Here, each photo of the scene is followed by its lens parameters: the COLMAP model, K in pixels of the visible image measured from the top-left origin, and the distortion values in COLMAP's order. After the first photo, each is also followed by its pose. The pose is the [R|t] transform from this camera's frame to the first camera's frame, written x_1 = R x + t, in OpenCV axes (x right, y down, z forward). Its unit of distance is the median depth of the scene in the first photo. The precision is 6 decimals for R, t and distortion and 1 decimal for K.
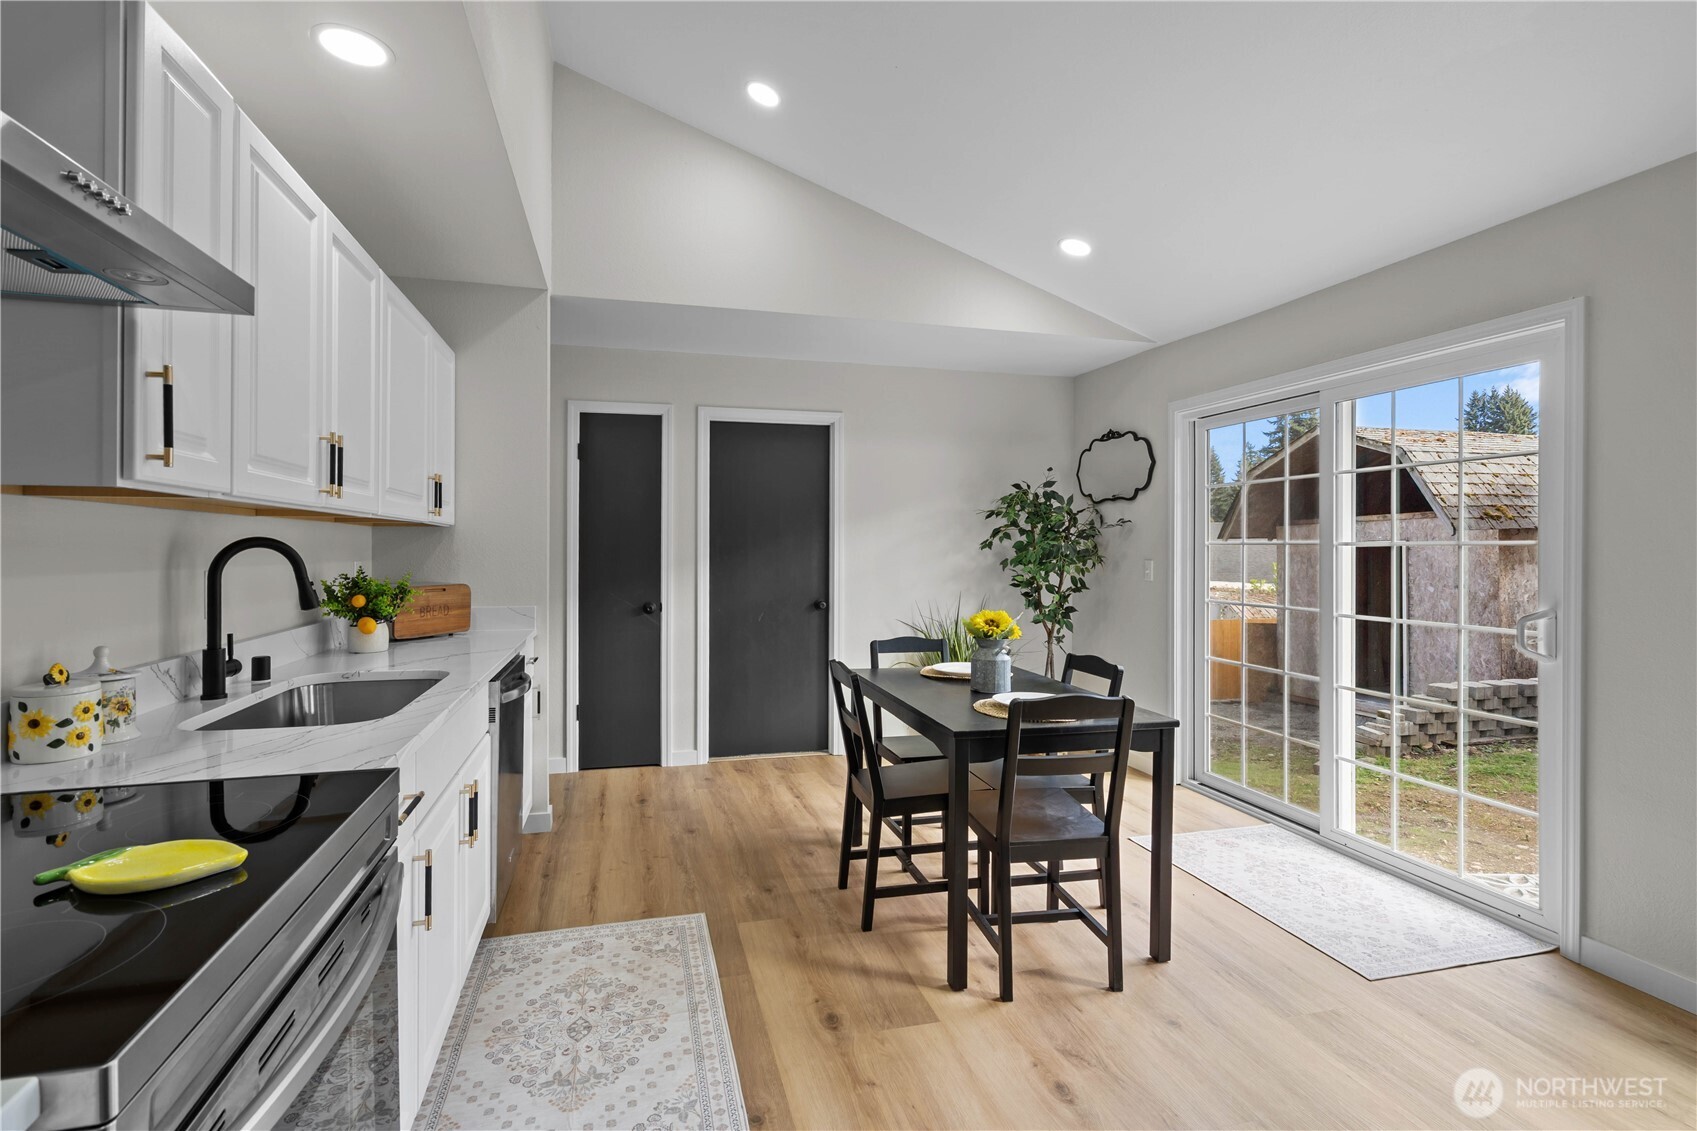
lens RADIAL K [[777.9, 0, 833.0], [0, 777.9, 552.4], [0, 0, 1]] dist [-0.002566, 0.000870]
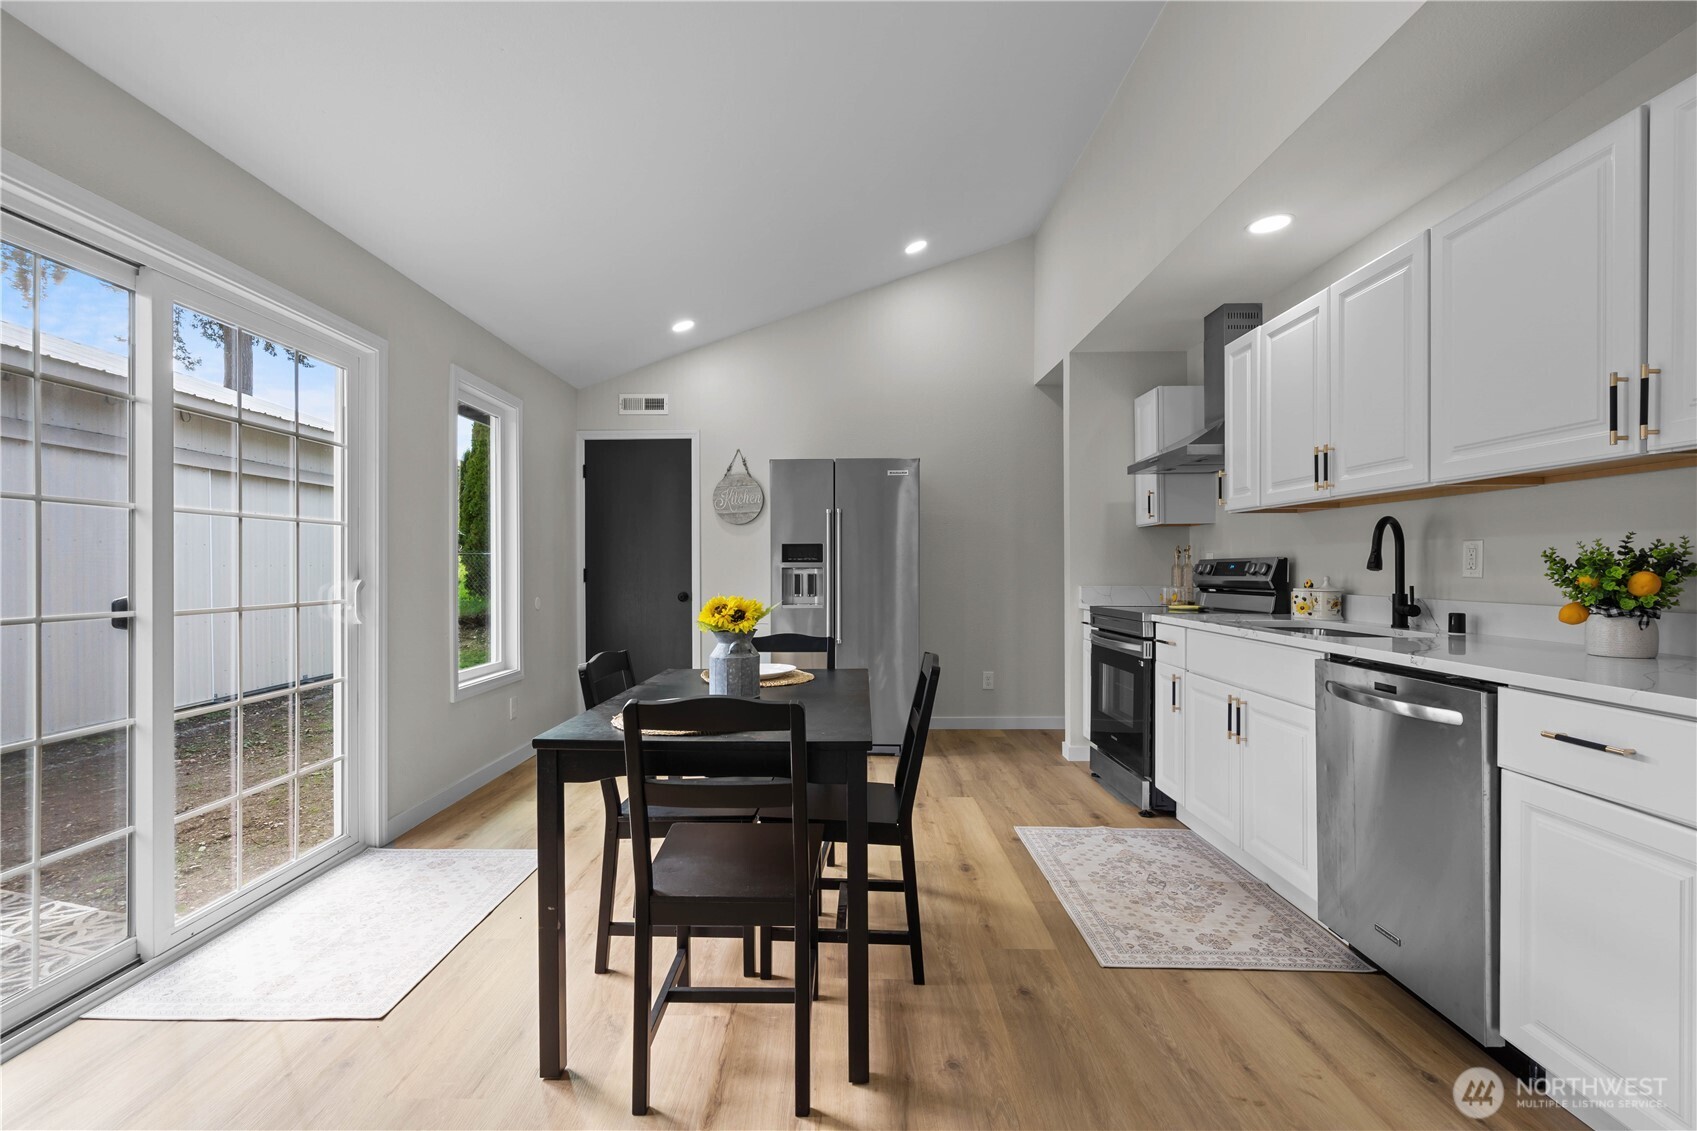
lens RADIAL K [[777.9, 0, 826.1], [0, 777.9, 569.0], [0, 0, 1]] dist [-0.002566, 0.000870]
pose [[-0.960623, -0.002129, 0.277848, -0.128636], [0.000618, 0.999952, 0.009801, 0.048505], [-0.277856, 0.009587, -0.960575, 2.104006]]
